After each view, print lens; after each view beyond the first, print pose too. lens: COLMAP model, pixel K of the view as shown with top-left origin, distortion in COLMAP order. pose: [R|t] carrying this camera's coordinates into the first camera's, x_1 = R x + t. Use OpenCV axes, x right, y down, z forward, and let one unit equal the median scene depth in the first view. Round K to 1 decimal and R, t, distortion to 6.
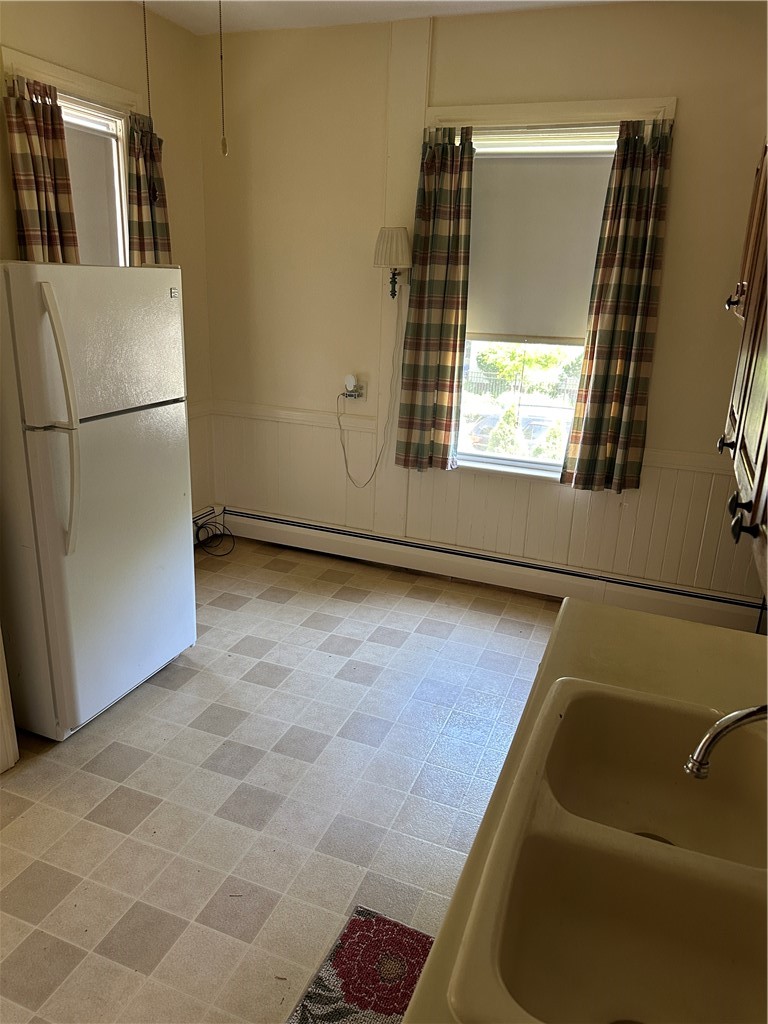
lens RADIAL K [[722.6, 0, 382.7], [0, 722.6, 510.5], [0, 0, 1]] dist [0.055460, -0.066328]
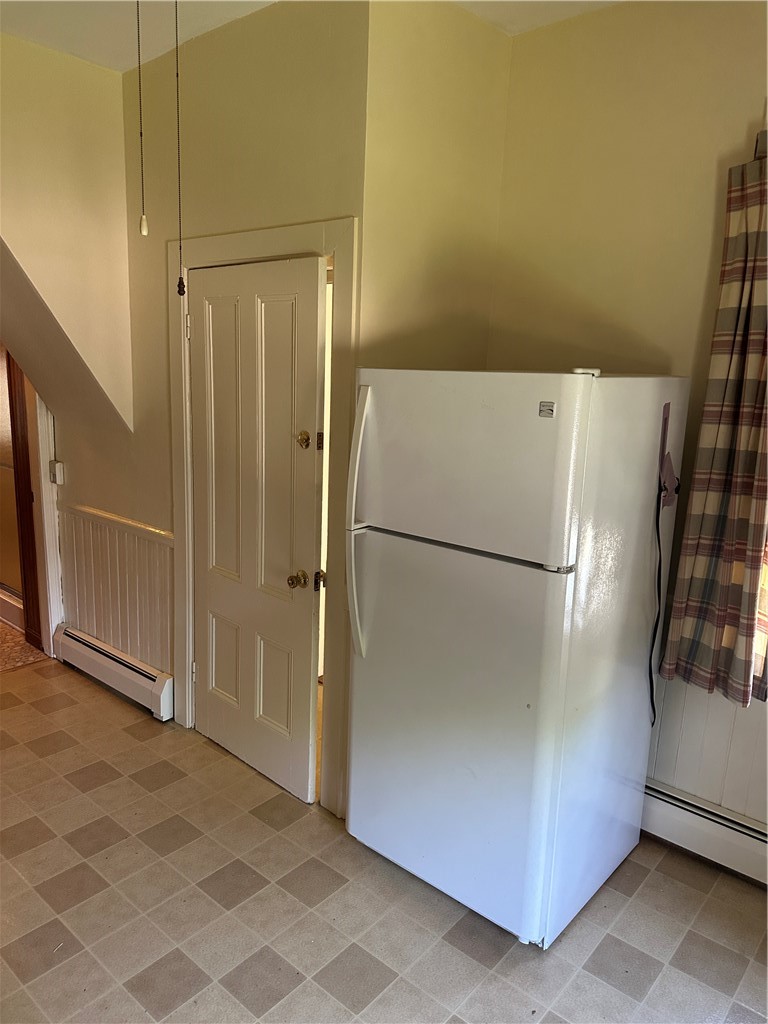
lens RADIAL K [[722.6, 0, 389.6], [0, 722.6, 469.8], [0, 0, 1]] dist [0.055460, -0.066328]
pose [[-0.333059, 0.050480, -0.941554, 0.519856], [-0.341975, 0.924110, 0.170512, -0.381100], [0.878706, 0.378778, -0.290520, 1.352151]]
